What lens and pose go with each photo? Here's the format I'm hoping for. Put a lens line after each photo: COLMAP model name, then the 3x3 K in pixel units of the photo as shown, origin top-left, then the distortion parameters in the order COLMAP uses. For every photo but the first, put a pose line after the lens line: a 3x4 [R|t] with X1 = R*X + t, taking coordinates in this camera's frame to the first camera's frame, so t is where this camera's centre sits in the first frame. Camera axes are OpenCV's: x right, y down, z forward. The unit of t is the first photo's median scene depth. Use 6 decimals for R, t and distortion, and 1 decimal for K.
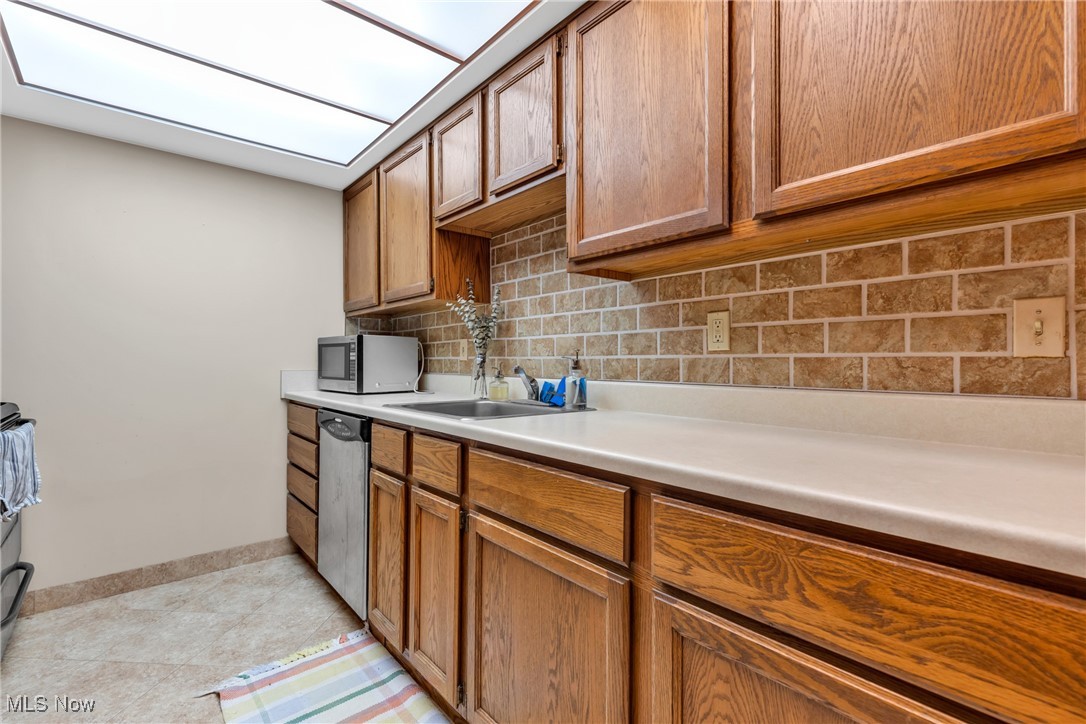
lens RADIAL K [[498.9, 0, 543.0], [0, 498.9, 362.0], [0, 0, 1]] dist [0.004487, 0.000102]
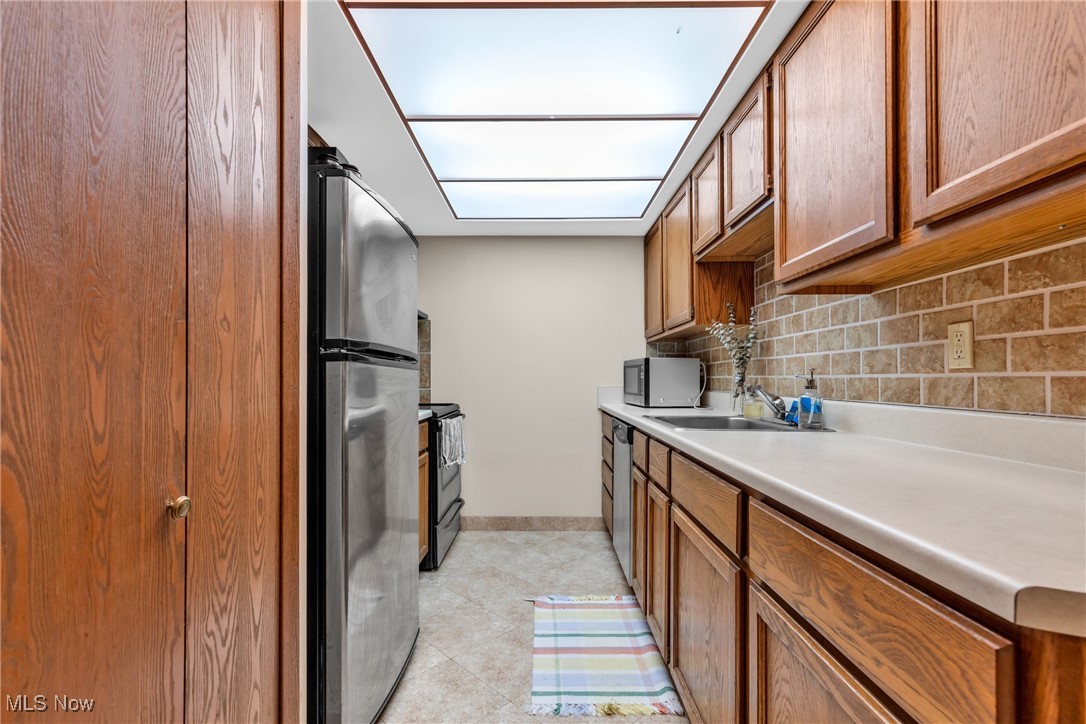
lens RADIAL K [[564.8, 0, 562.8], [0, 564.8, 379.5], [0, 0, 1]] dist [0.003142, 0.000109]
pose [[0.731514, 0.001558, -0.681824, 0.504698], [-0.000949, 0.999999, 0.001267, -0.004665], [0.681825, -0.000280, 0.731515, -0.159140]]
